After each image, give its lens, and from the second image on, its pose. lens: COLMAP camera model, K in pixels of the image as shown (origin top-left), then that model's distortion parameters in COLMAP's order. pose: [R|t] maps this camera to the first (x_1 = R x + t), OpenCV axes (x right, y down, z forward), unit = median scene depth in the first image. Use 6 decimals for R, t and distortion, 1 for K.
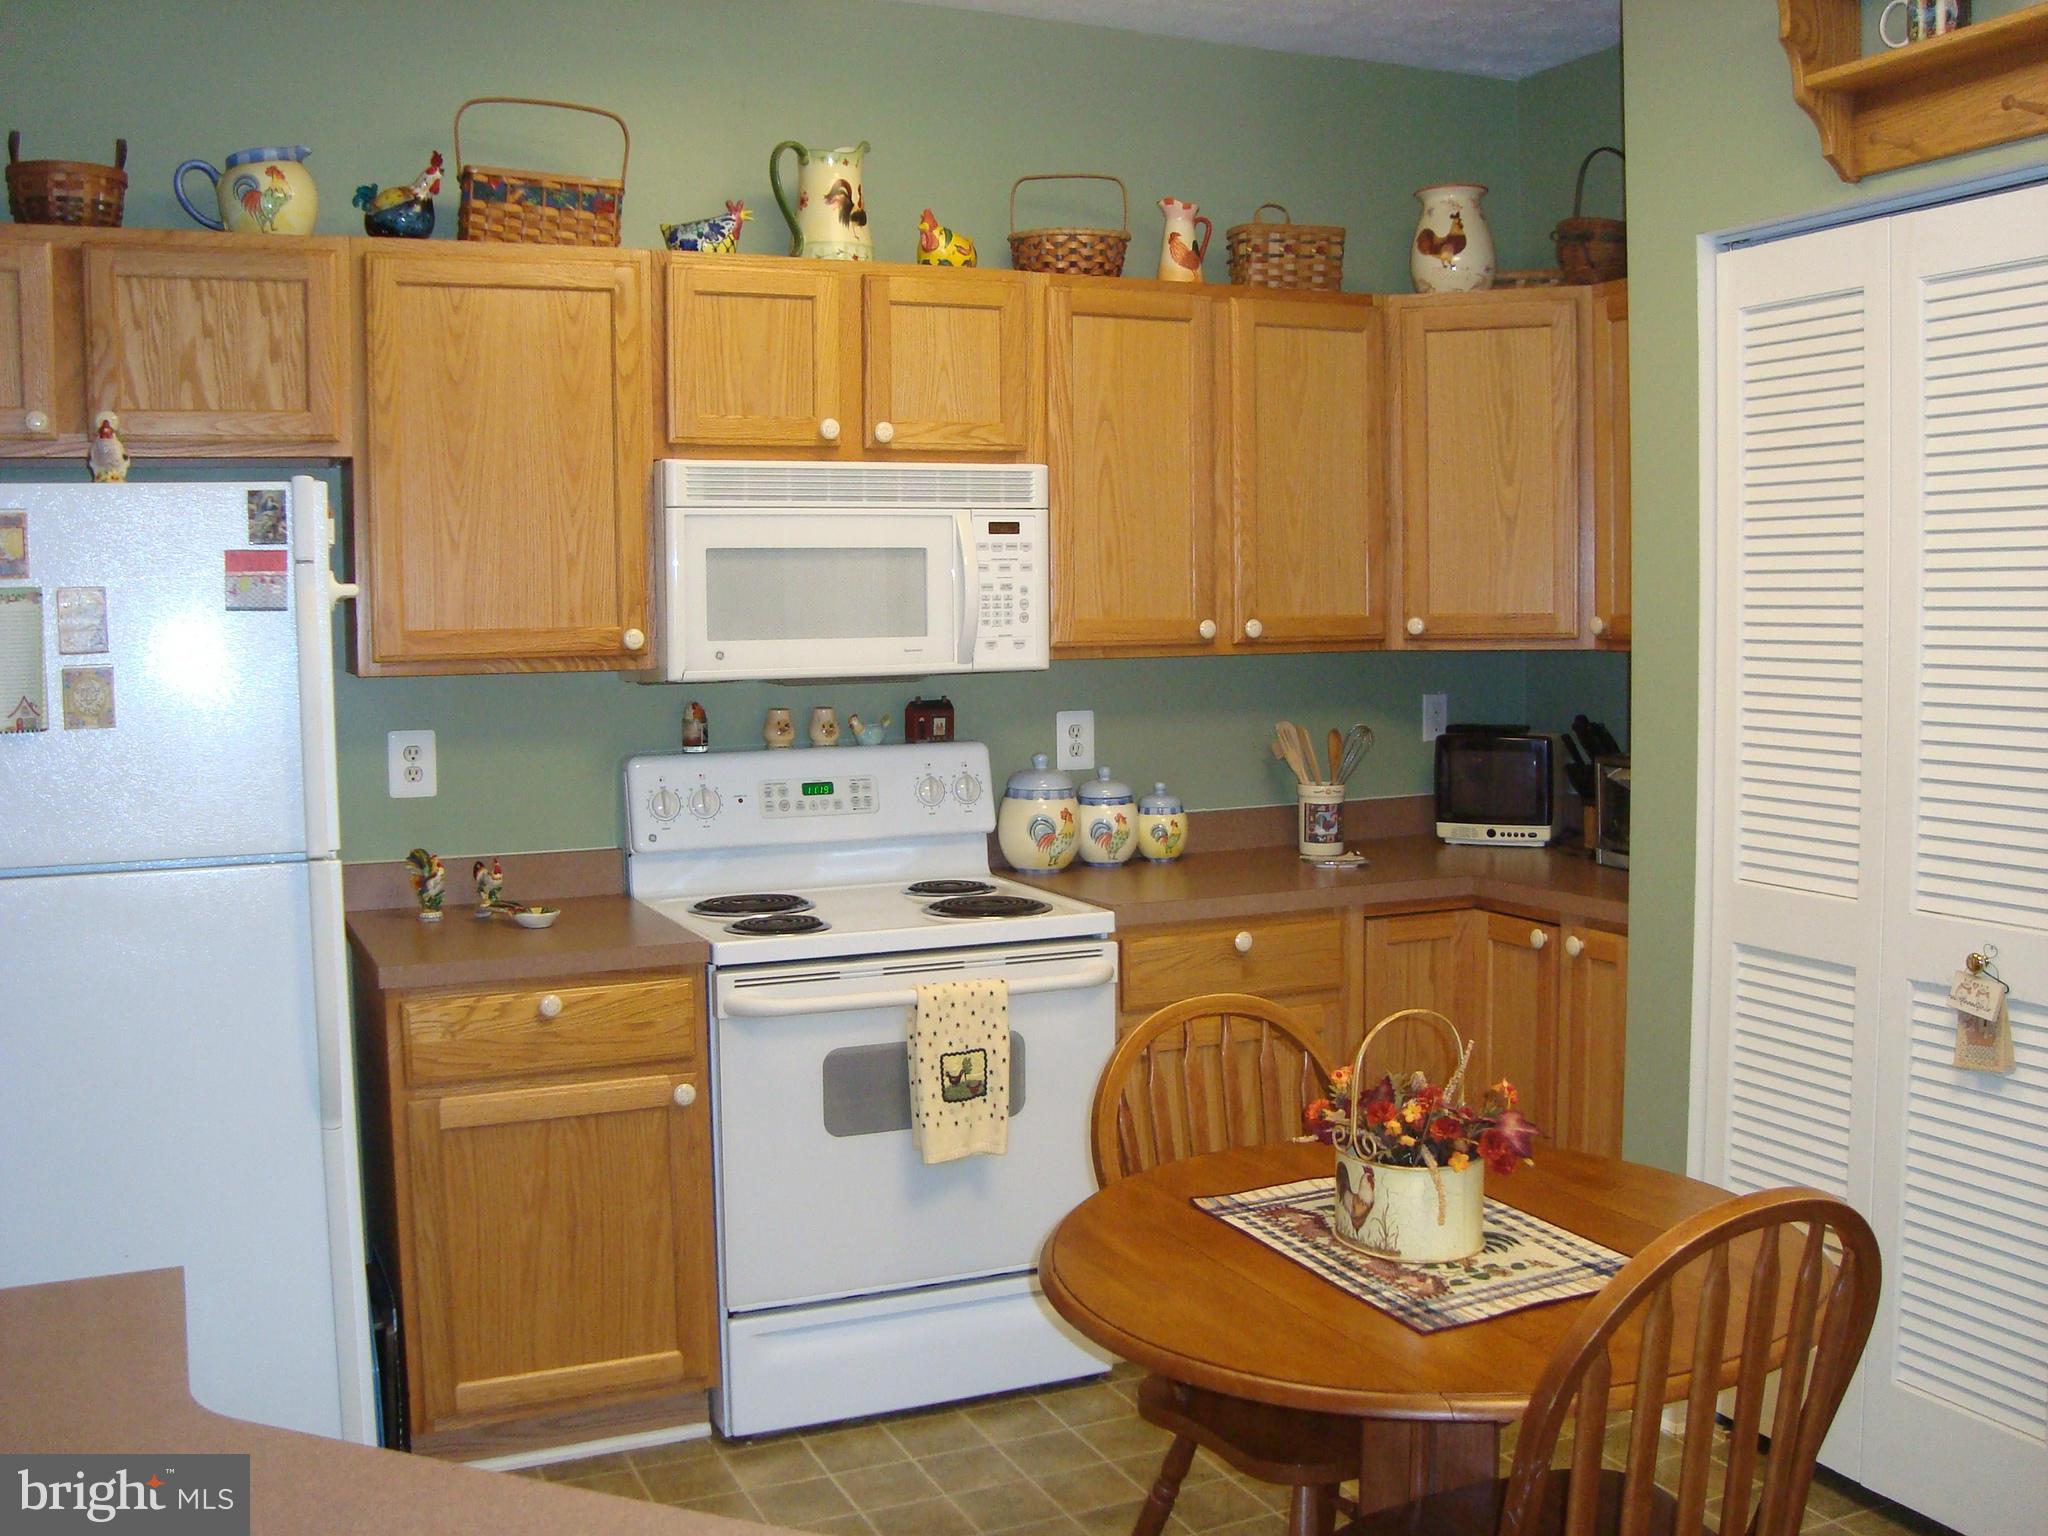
lens RADIAL K [[1986.4, 0, 995.8], [0, 1986.4, 702.6], [0, 0, 1]] dist [-0.147700, 0.000000]
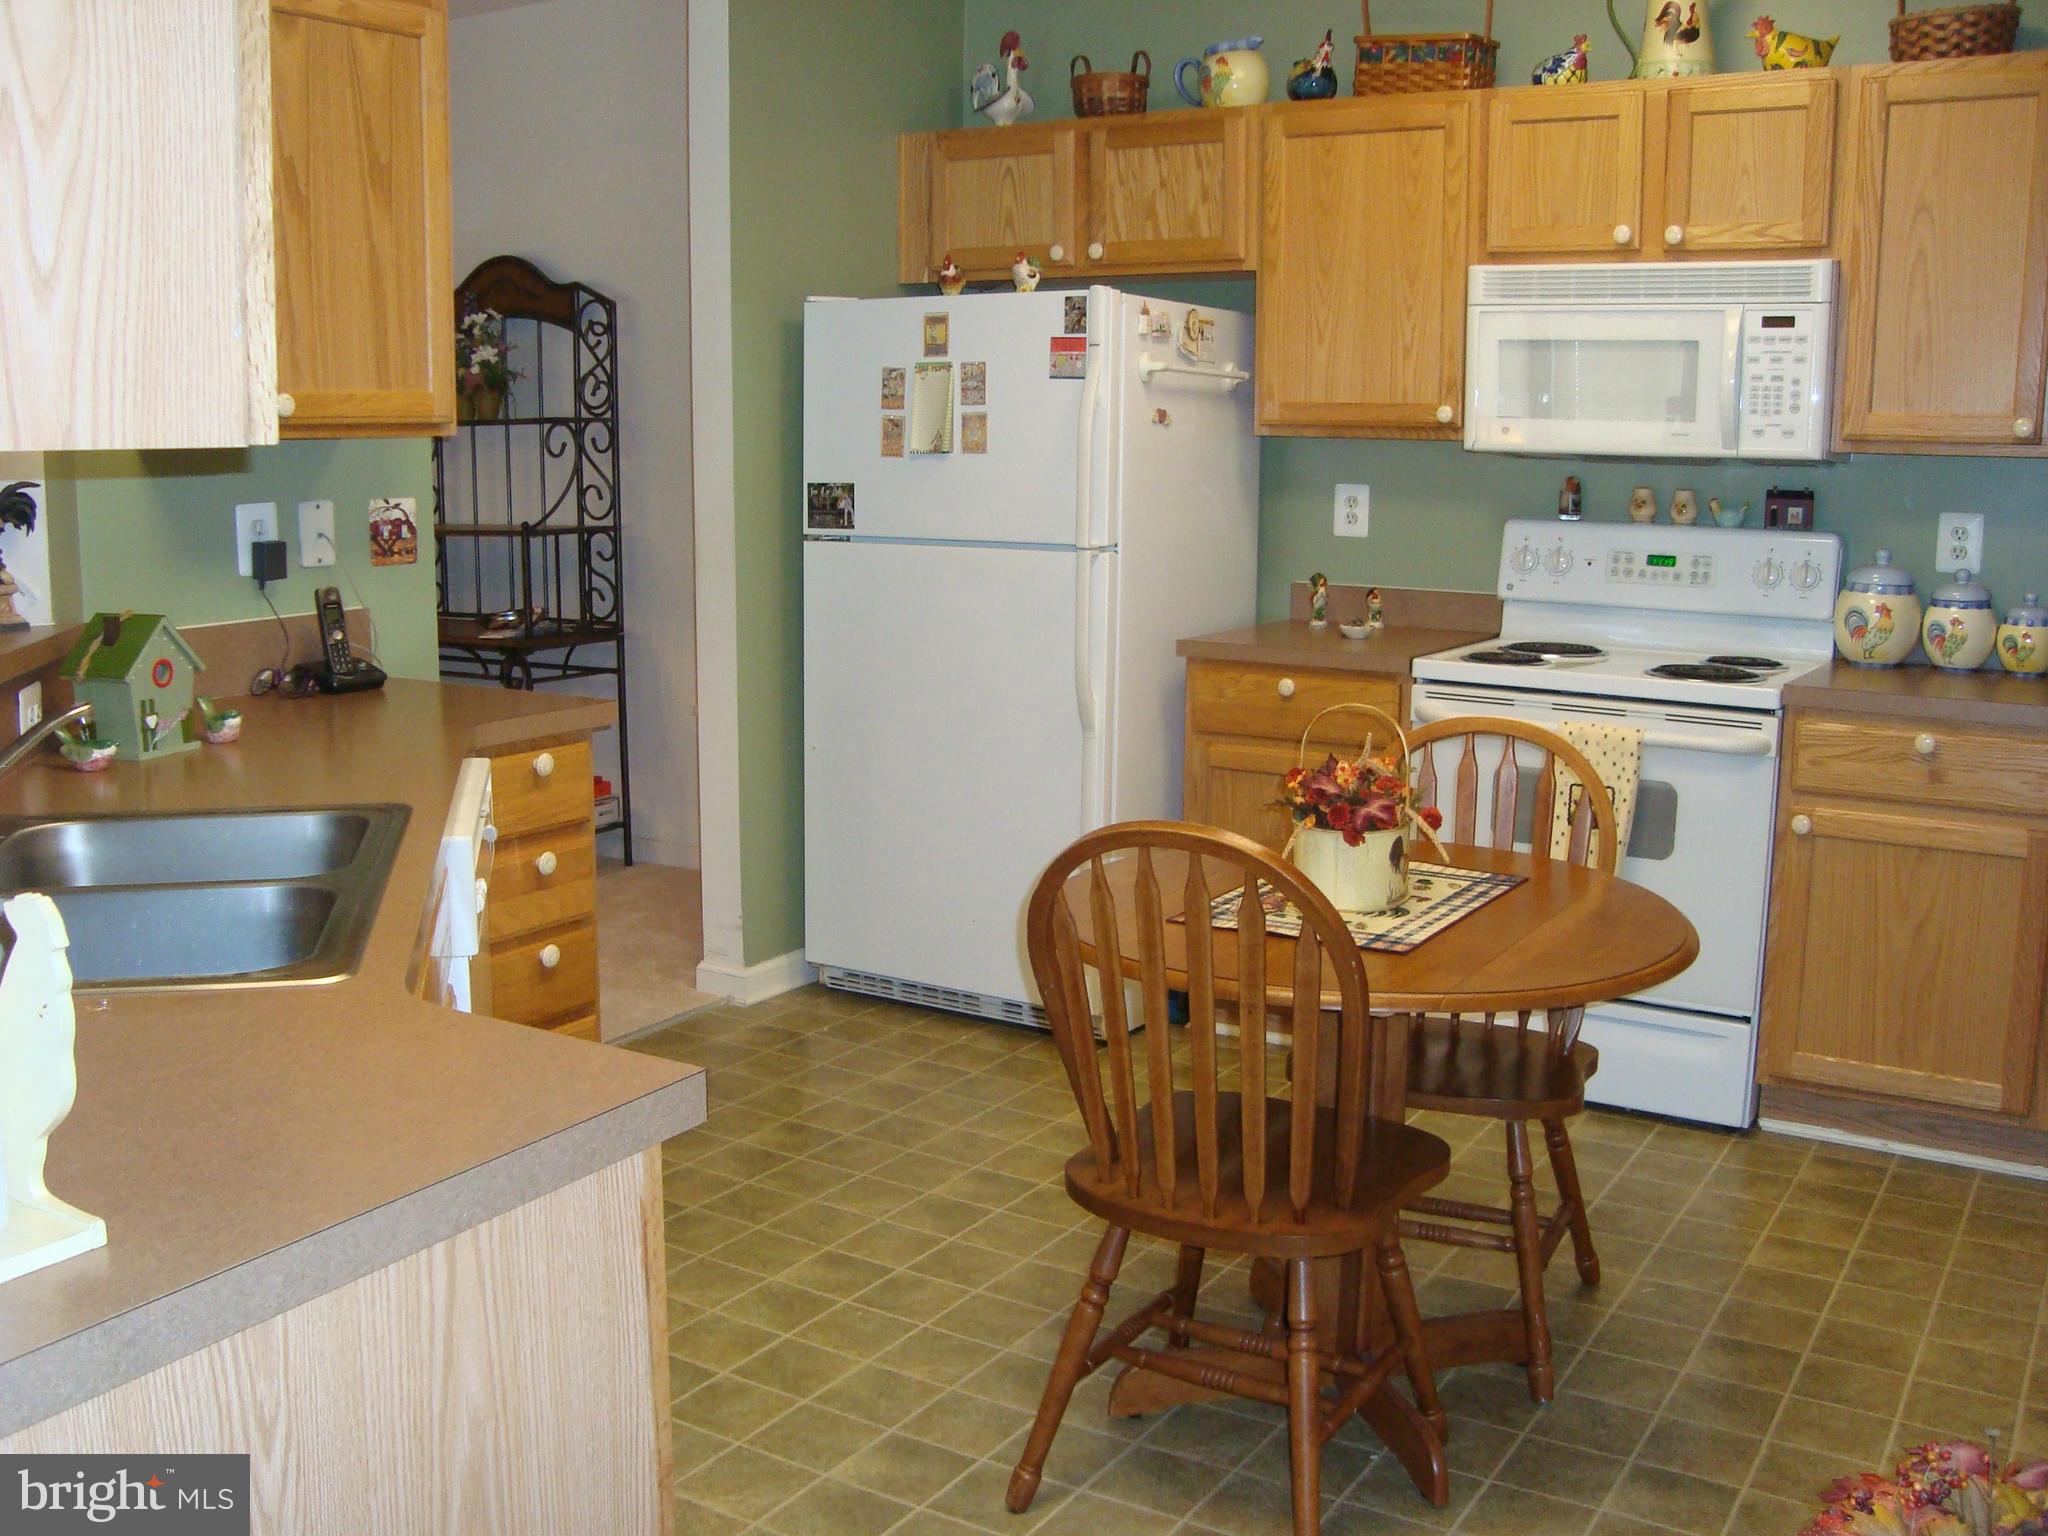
lens RADIAL K [[1986.4, 0, 991.3], [0, 1986.4, 718.6], [0, 0, 1]] dist [-0.147700, 0.000000]
pose [[0.547556, 0.141009, -0.824802, 0.713756], [-0.060481, 0.989790, 0.129064, 0.014858], [0.834580, -0.020785, 0.550494, 0.097914]]
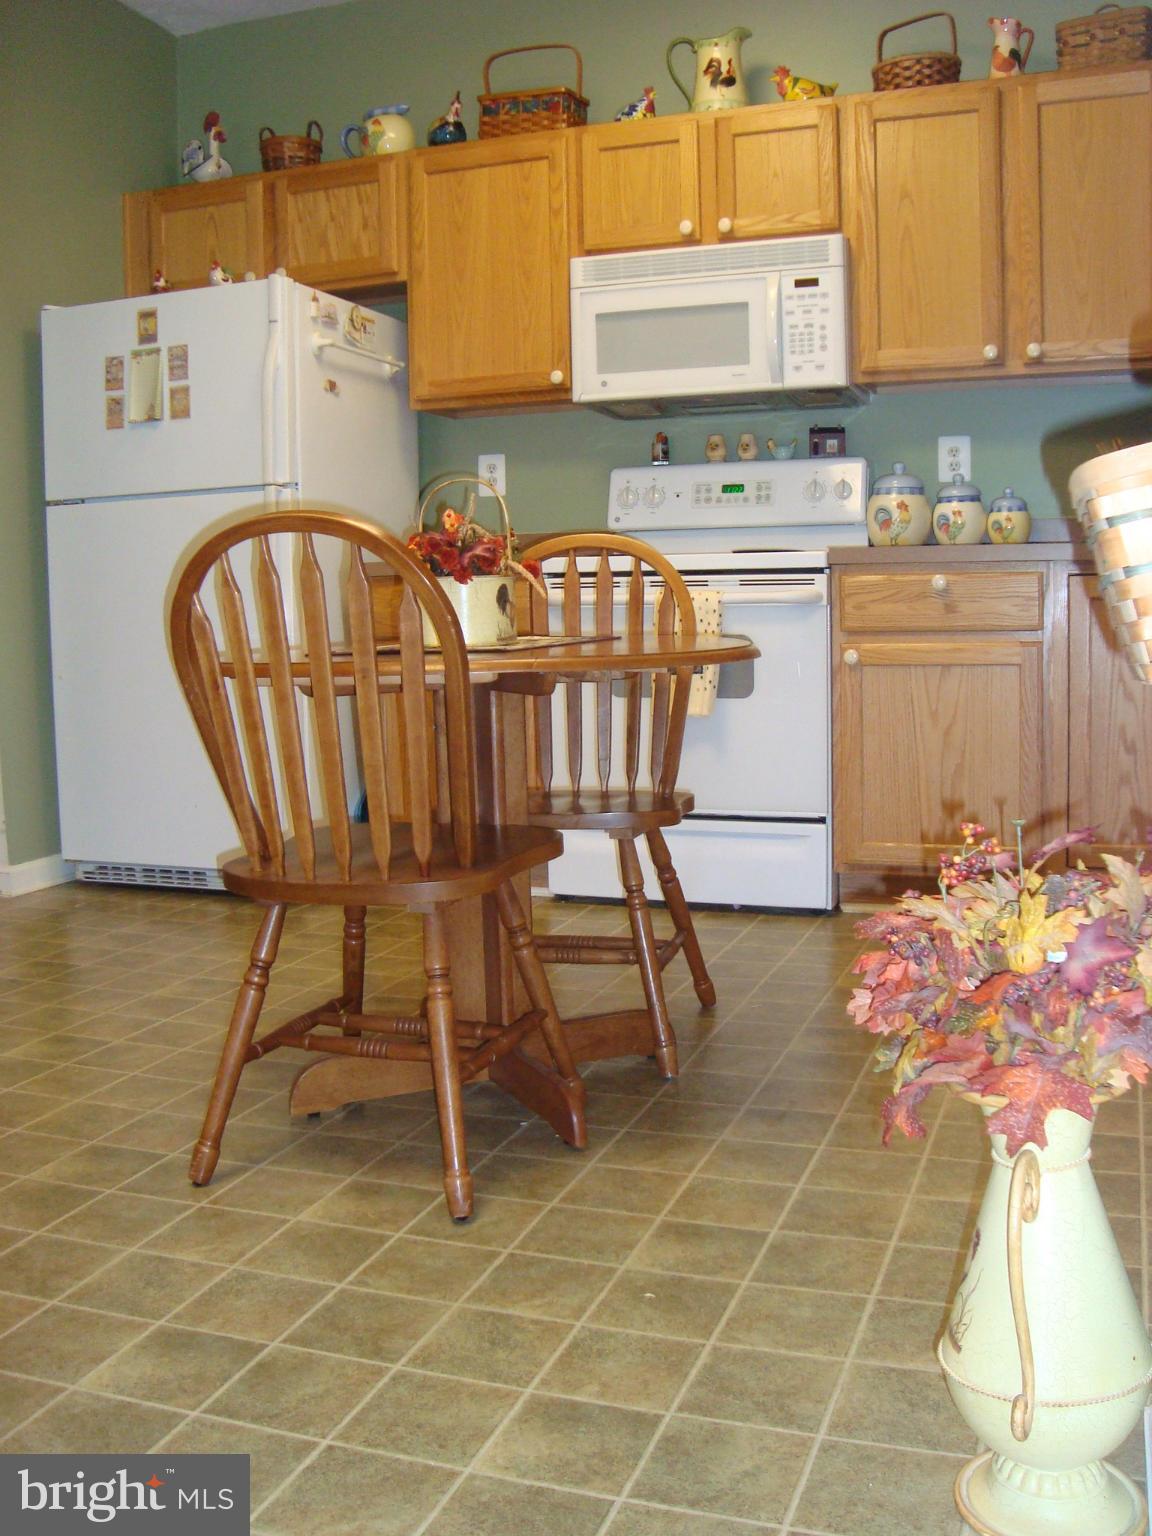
lens RADIAL K [[1489.8, 0, 614.4], [0, 1489.8, 710.3], [0, 0, 1]] dist [-0.147700, 0.000000]
pose [[0.724087, 0.054099, -0.687584, 0.682563], [-0.025496, 0.998337, 0.051700, 0.173043], [0.689237, -0.019905, 0.724262, 0.192157]]
